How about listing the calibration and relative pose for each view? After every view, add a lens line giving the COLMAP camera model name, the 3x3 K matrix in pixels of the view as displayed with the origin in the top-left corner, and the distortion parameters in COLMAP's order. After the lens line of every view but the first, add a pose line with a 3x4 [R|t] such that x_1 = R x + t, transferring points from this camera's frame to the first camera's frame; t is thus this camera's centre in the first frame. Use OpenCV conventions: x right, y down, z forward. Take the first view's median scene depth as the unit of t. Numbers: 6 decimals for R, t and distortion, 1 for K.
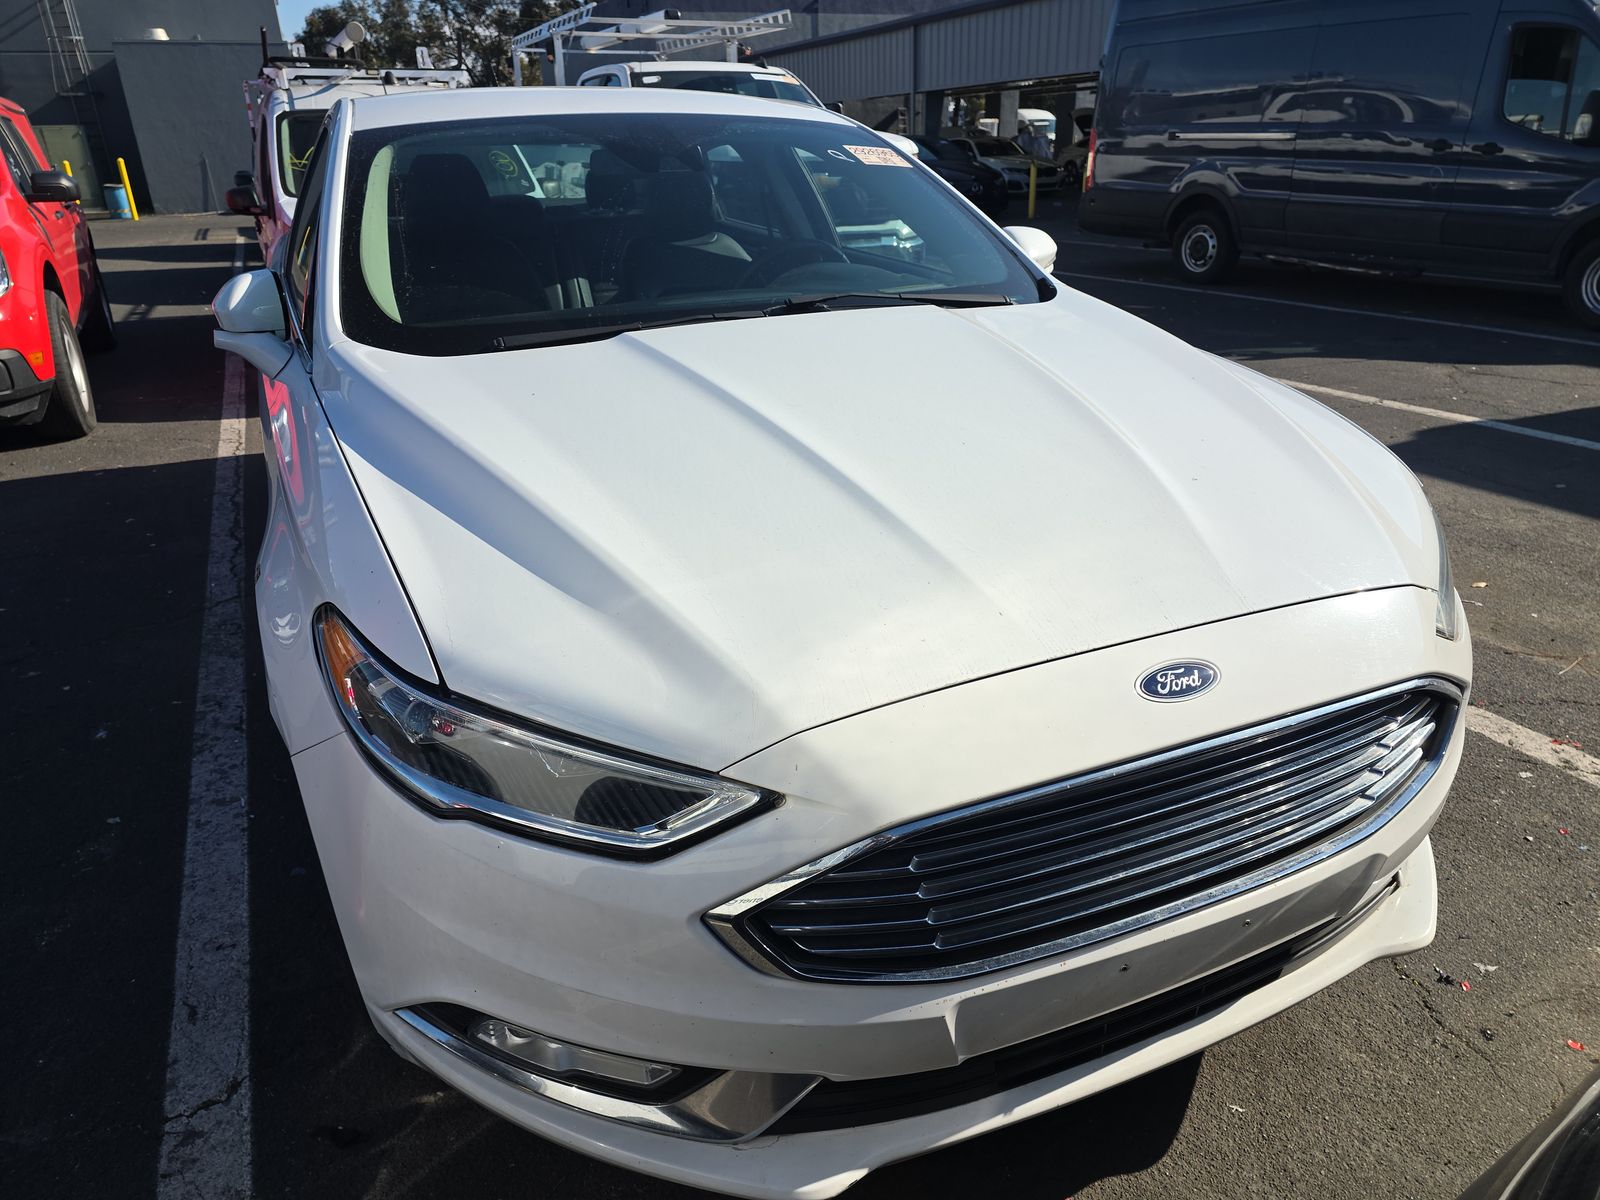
lens RADIAL K [[1095.2, 0, 799.2], [0, 1095.2, 615.9], [0, 0, 1]] dist [0.044159, -0.037921]
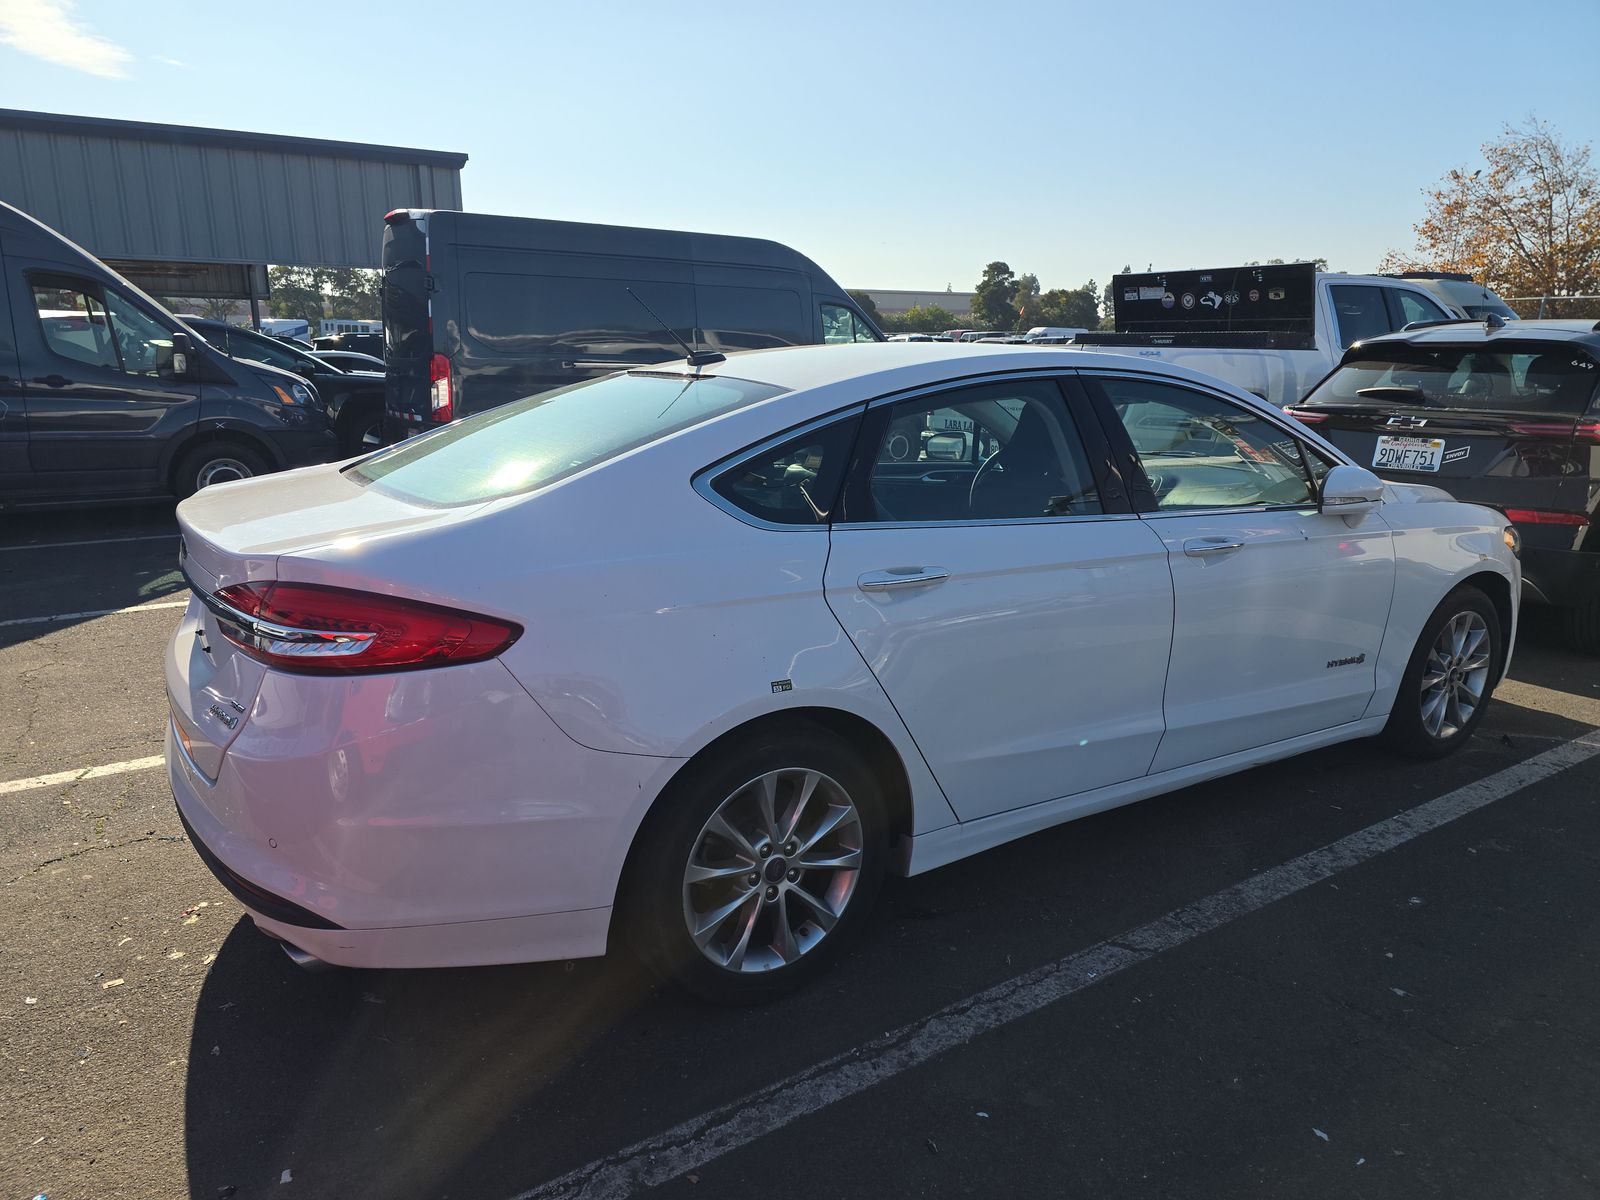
lens RADIAL K [[1101.9, 0, 800.0], [0, 1101.9, 600.0], [0, 0, 1]] dist [0.049339, -0.046492]
pose [[-0.182121, -0.197557, 0.963226, -0.561208], [0.382680, 0.888133, 0.254510, -0.241281], [-0.905753, 0.414958, -0.086146, 0.550079]]
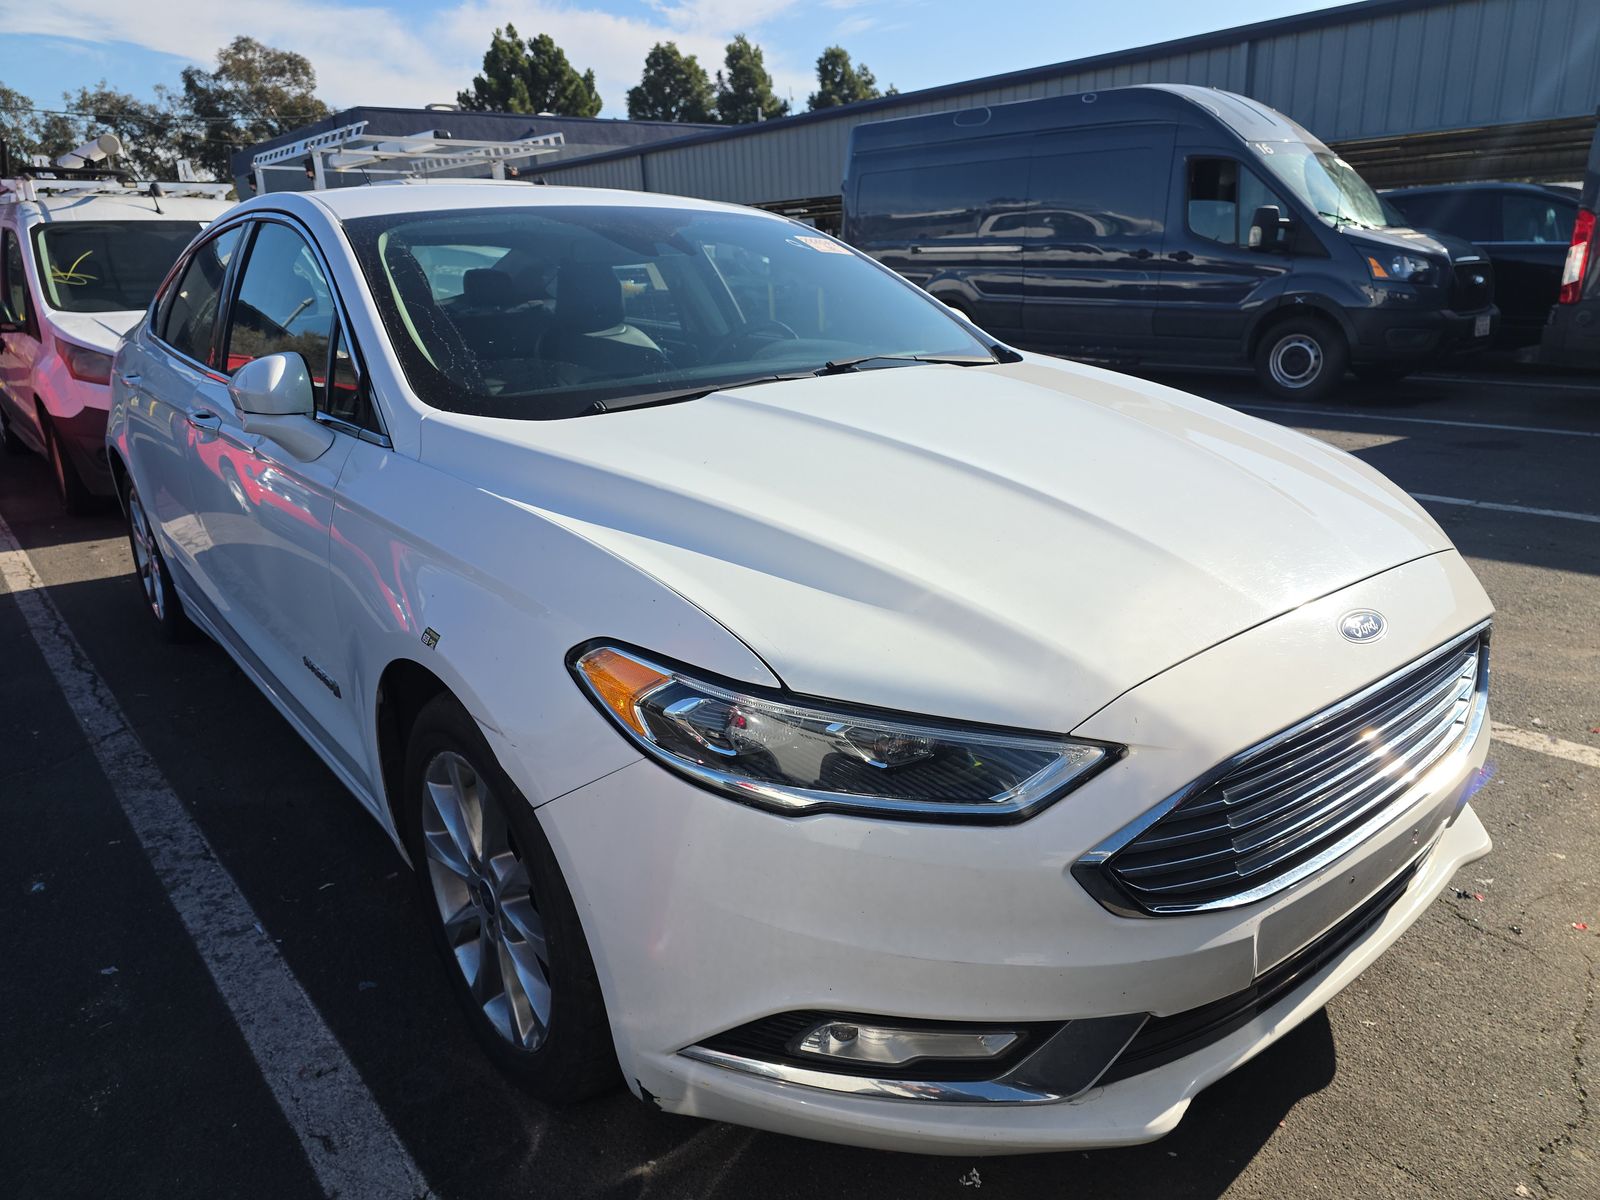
lens RADIAL K [[1101.9, 0, 800.0], [0, 1101.9, 600.0], [0, 0, 1]] dist [0.049339, -0.046492]
pose [[0.965060, -0.083936, 0.248222, -0.101095], [0.111431, 0.988843, -0.098852, 0.015181], [-0.237155, 0.123058, 0.963646, -0.004941]]
